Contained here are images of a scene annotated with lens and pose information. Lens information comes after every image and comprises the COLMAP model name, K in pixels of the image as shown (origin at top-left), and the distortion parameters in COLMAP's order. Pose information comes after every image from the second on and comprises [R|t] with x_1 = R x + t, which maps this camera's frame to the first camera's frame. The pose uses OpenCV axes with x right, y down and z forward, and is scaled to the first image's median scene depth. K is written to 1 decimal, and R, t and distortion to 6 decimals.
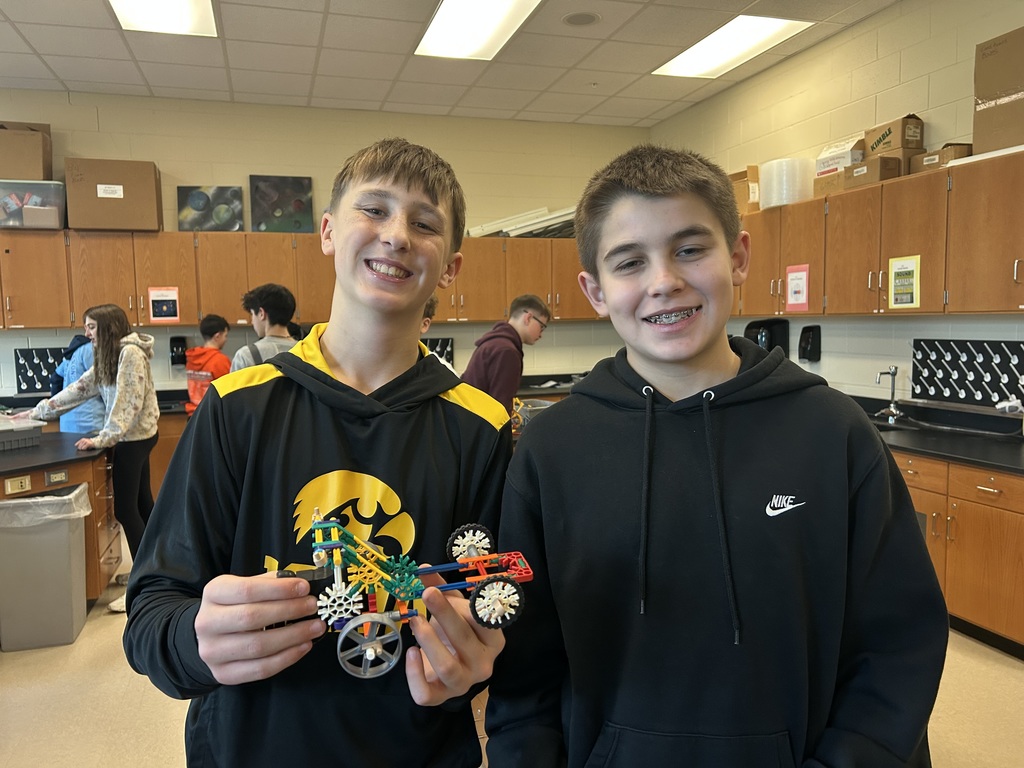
lens RADIAL K [[781.3, 0, 507.0], [0, 781.3, 386.7], [0, 0, 1]] dist [0.036928, -0.005716]
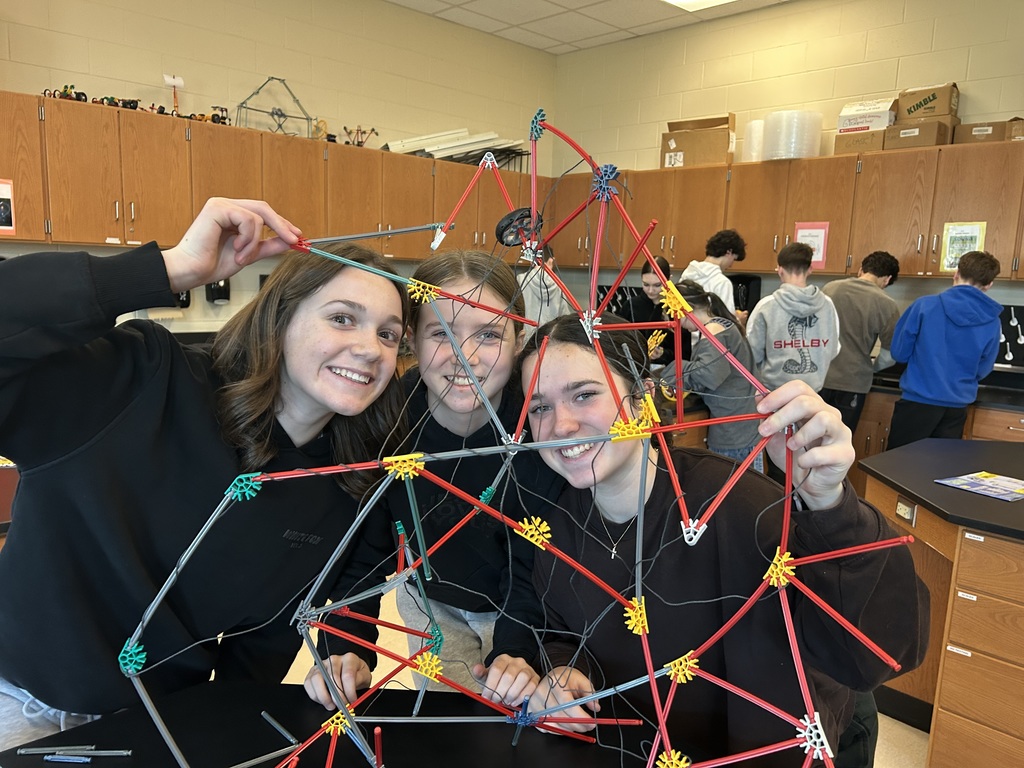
lens RADIAL K [[781.3, 0, 511.9], [0, 781.3, 381.3], [0, 0, 1]] dist [0.036928, -0.005716]
pose [[0.889855, -0.016831, 0.455934, -0.371697], [-0.013691, 0.997884, 0.063558, -0.010162], [-0.456039, -0.062800, 0.887741, 0.245151]]
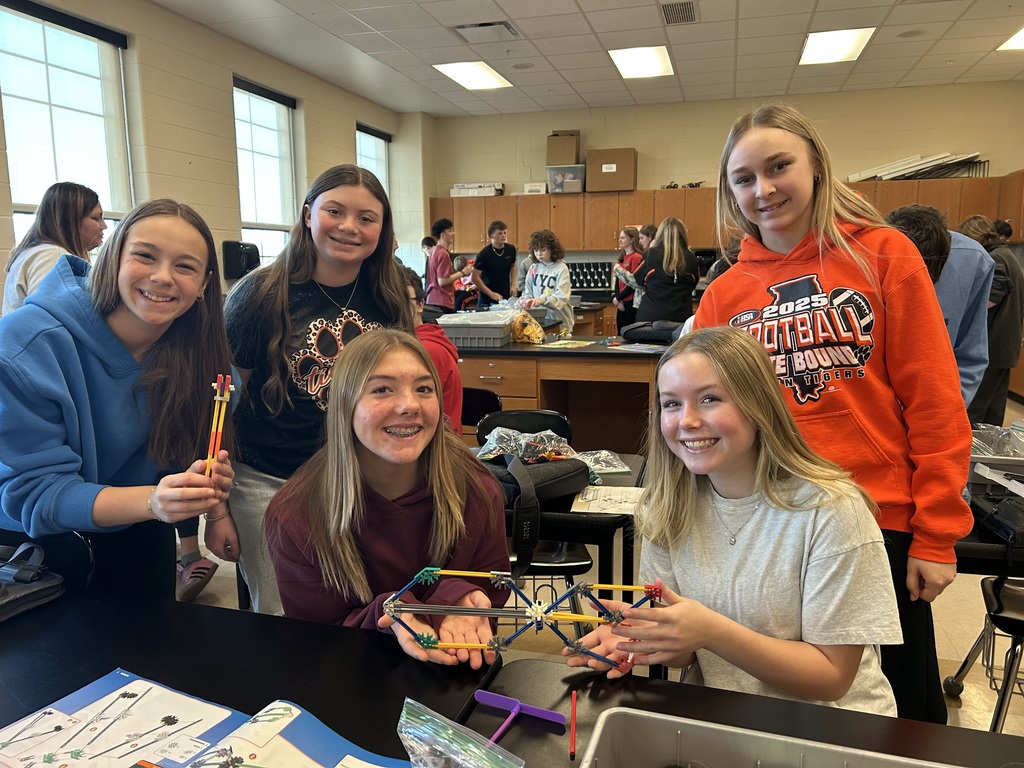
lens RADIAL K [[781.3, 0, 512.1], [0, 781.3, 382.0], [0, 0, 1]] dist [0.036928, -0.005716]
pose [[0.847451, 0.088484, -0.523448, 0.239828], [-0.050227, 0.994953, 0.086871, 0.071652], [0.528493, -0.047328, 0.847617, -0.553142]]
